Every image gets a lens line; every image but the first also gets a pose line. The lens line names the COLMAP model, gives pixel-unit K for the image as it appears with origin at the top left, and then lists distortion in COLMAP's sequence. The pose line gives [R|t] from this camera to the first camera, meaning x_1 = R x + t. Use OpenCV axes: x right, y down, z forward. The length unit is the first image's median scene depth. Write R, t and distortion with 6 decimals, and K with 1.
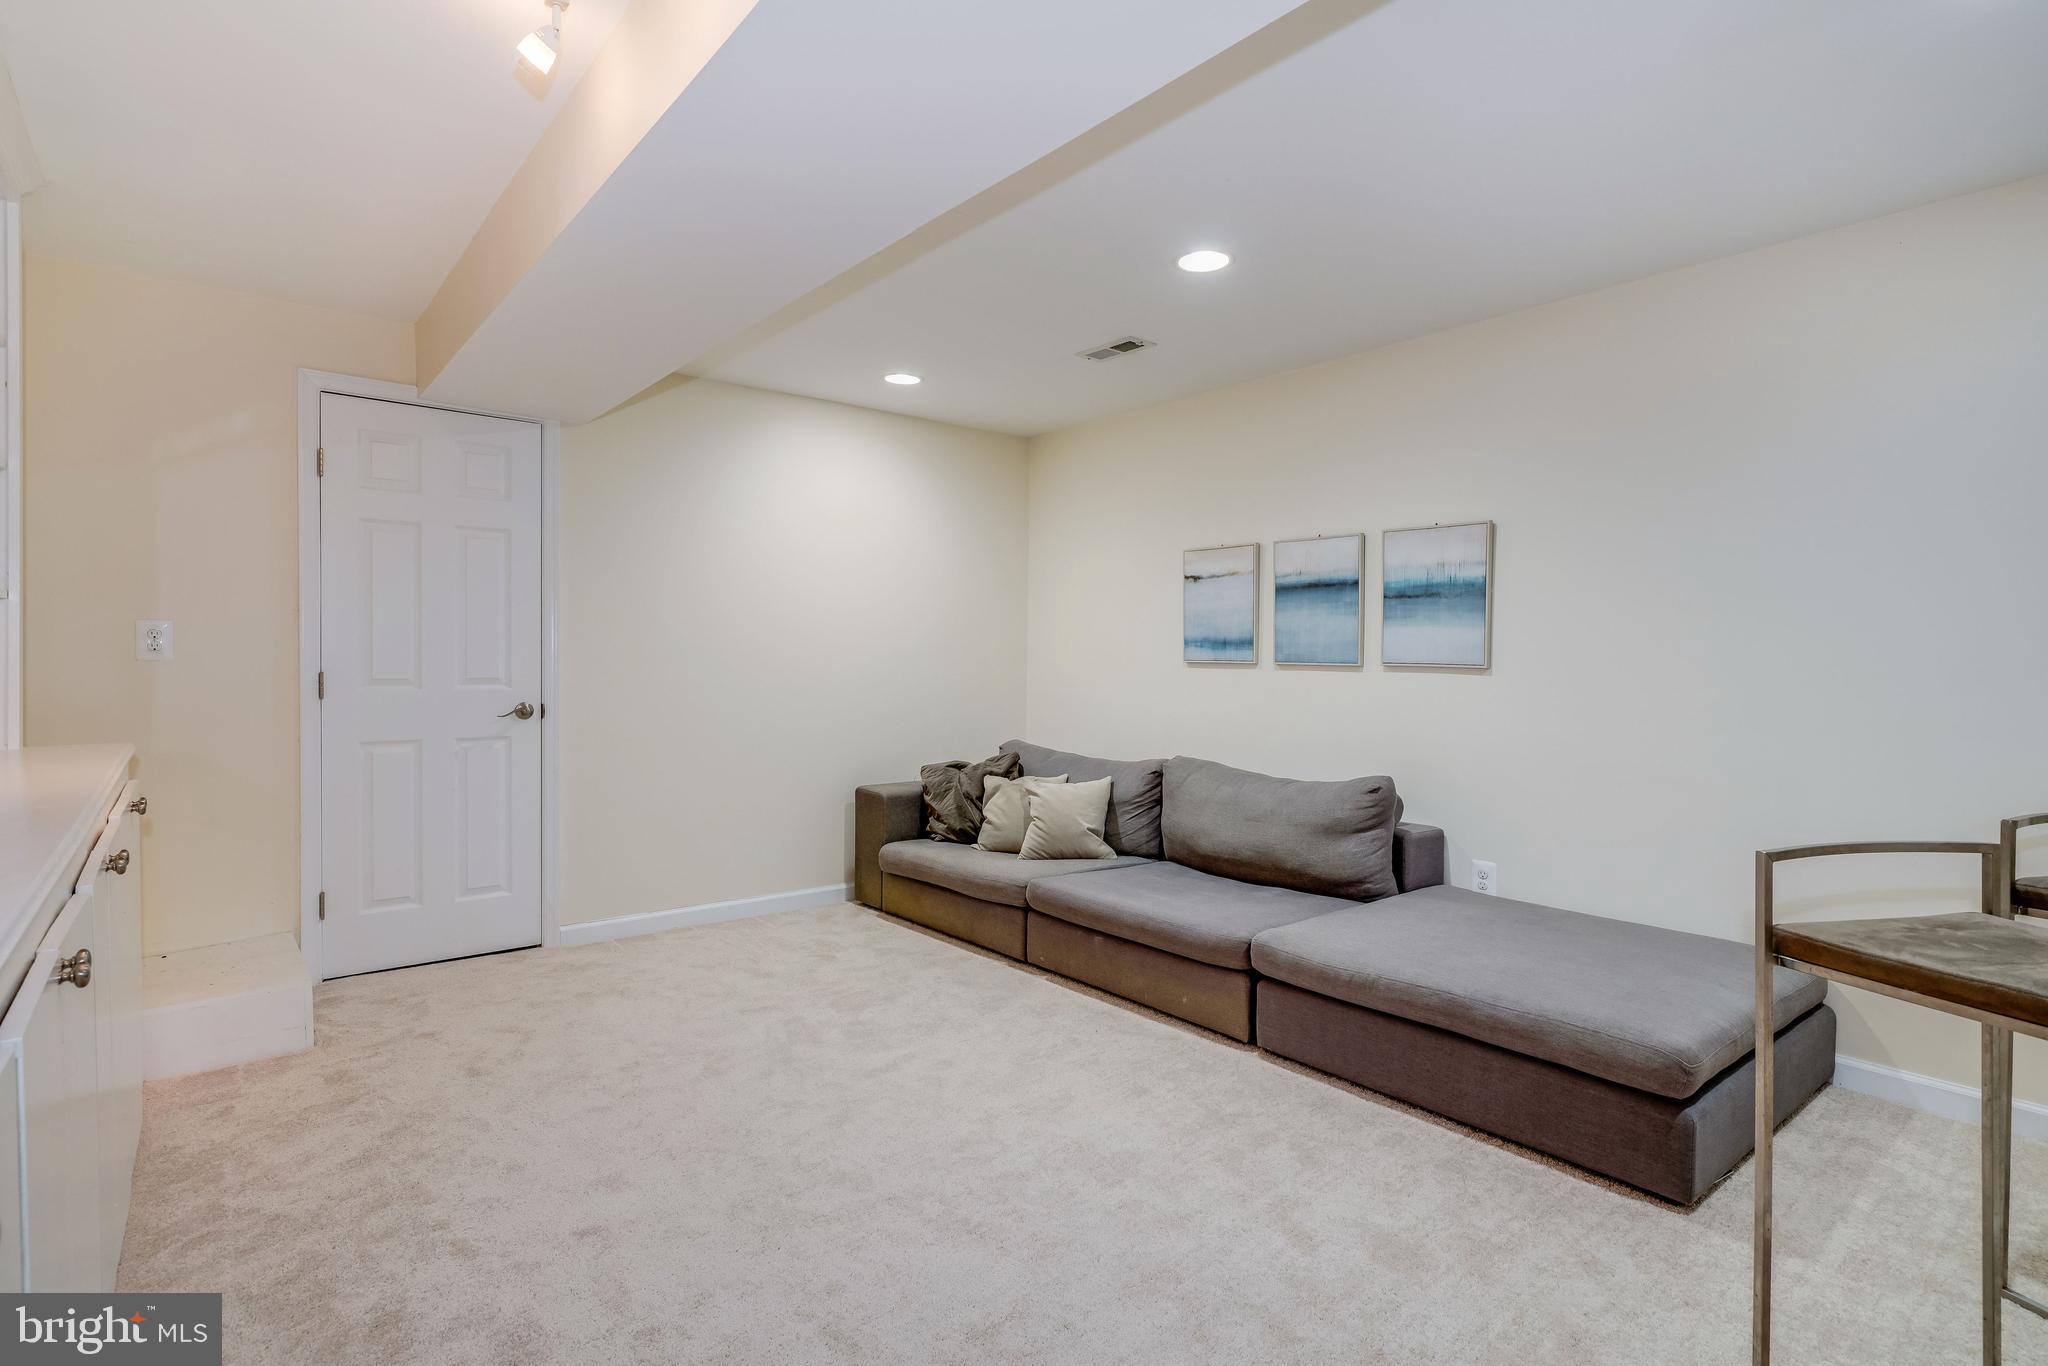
lens RADIAL K [[1004.1, 0, 994.9], [0, 1004.1, 655.4], [0, 0, 1]] dist [-0.003080, -0.000870]
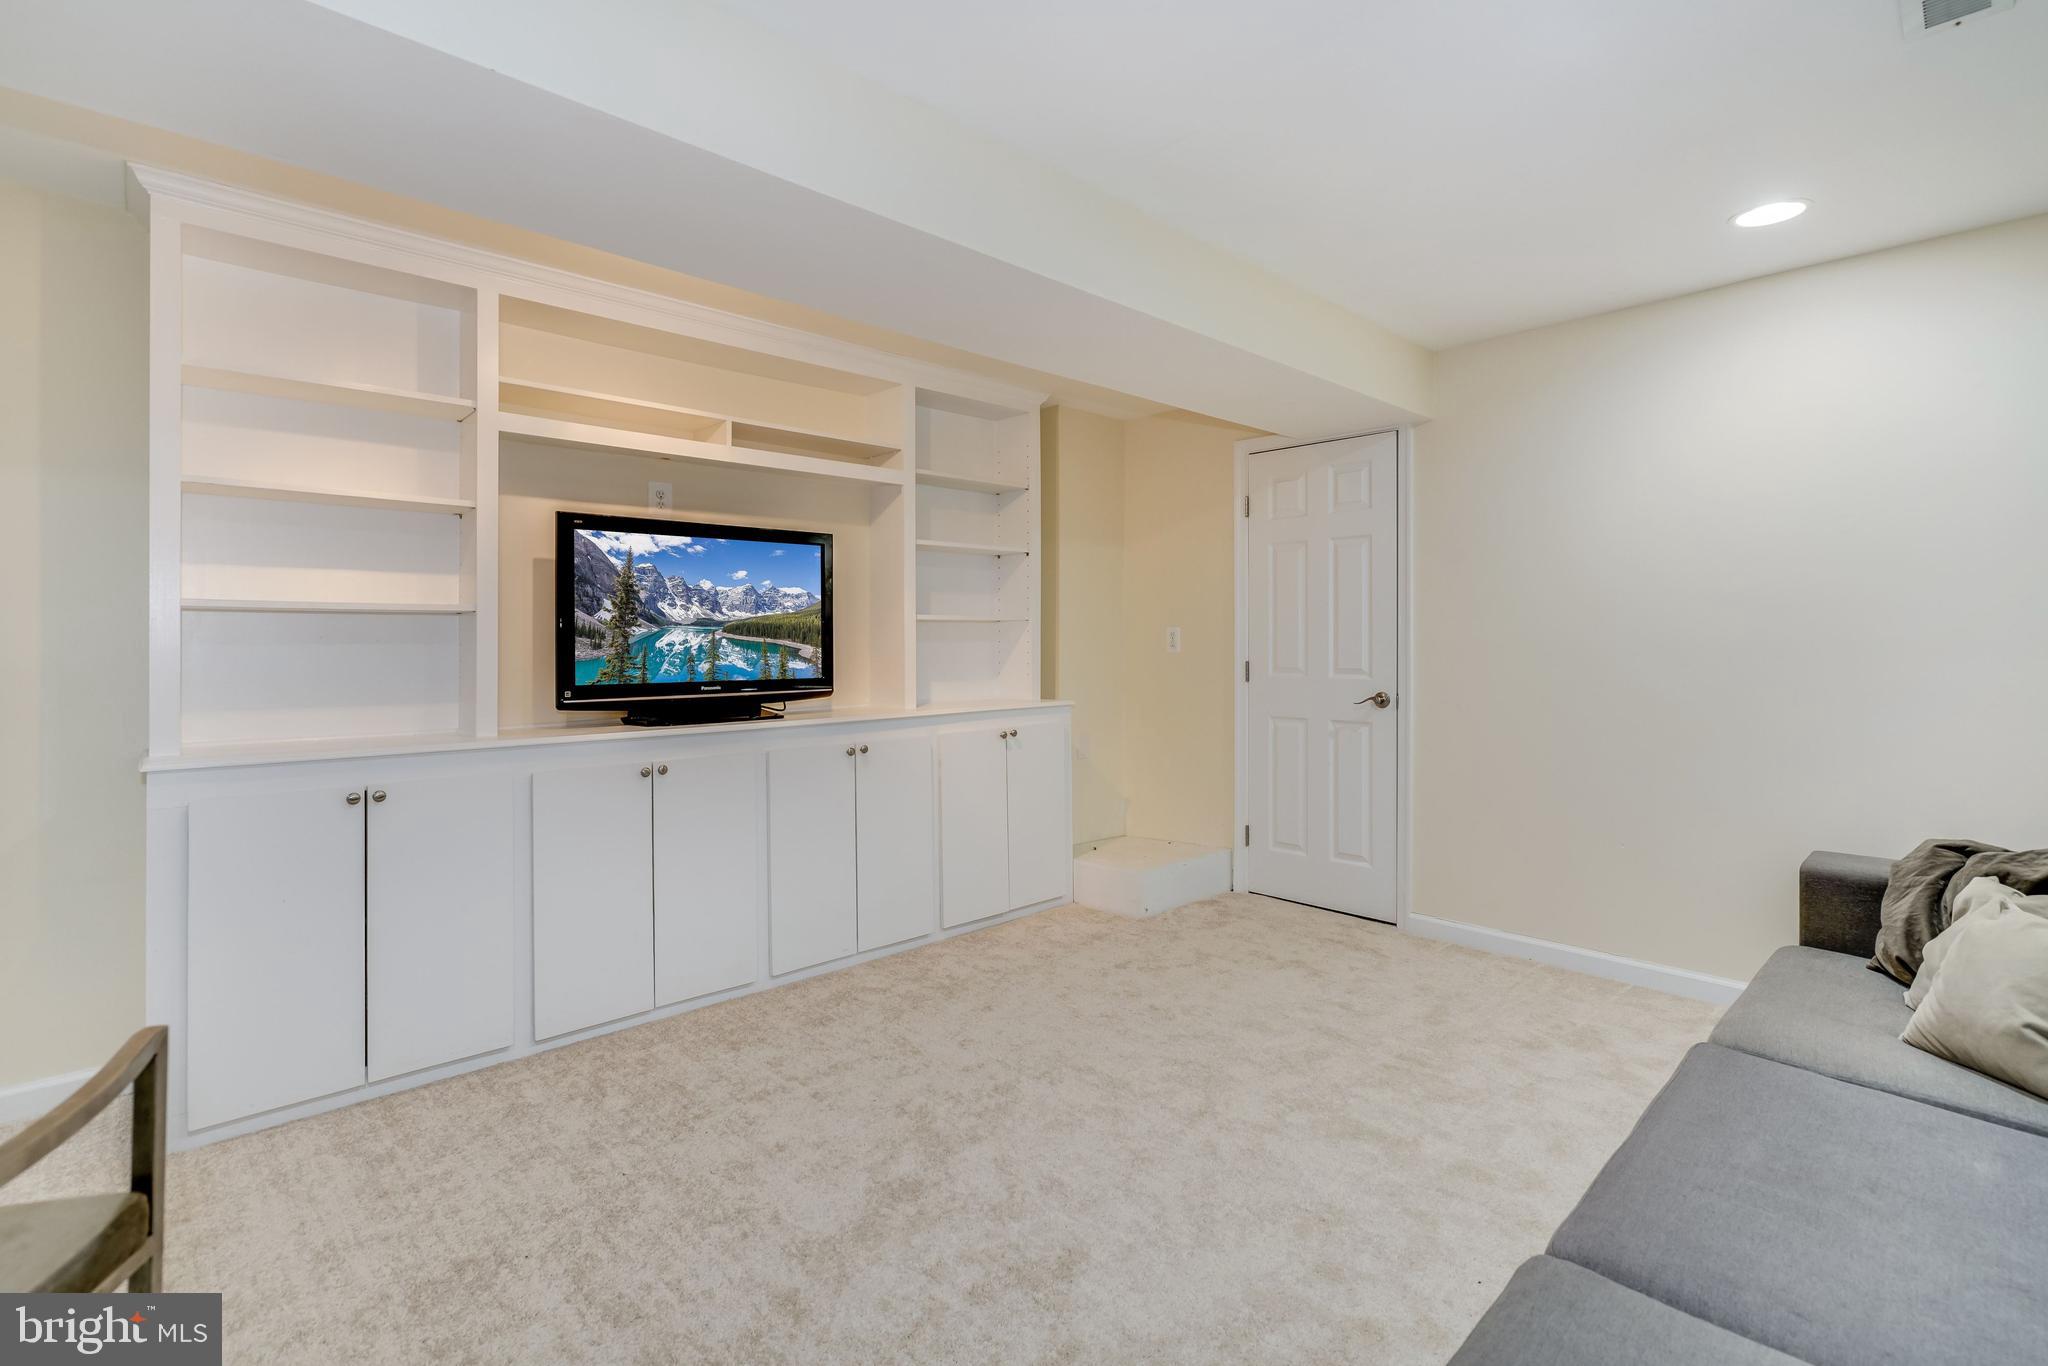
lens RADIAL K [[934.0, 0, 1026.2], [0, 934.0, 654.7], [0, 0, 1]] dist [-0.003404, -0.000104]
pose [[0.088261, 0.002691, -0.996094, 0.525718], [0.006939, 0.999970, 0.003316, 0.001608], [0.996073, -0.007204, 0.088240, 0.580484]]
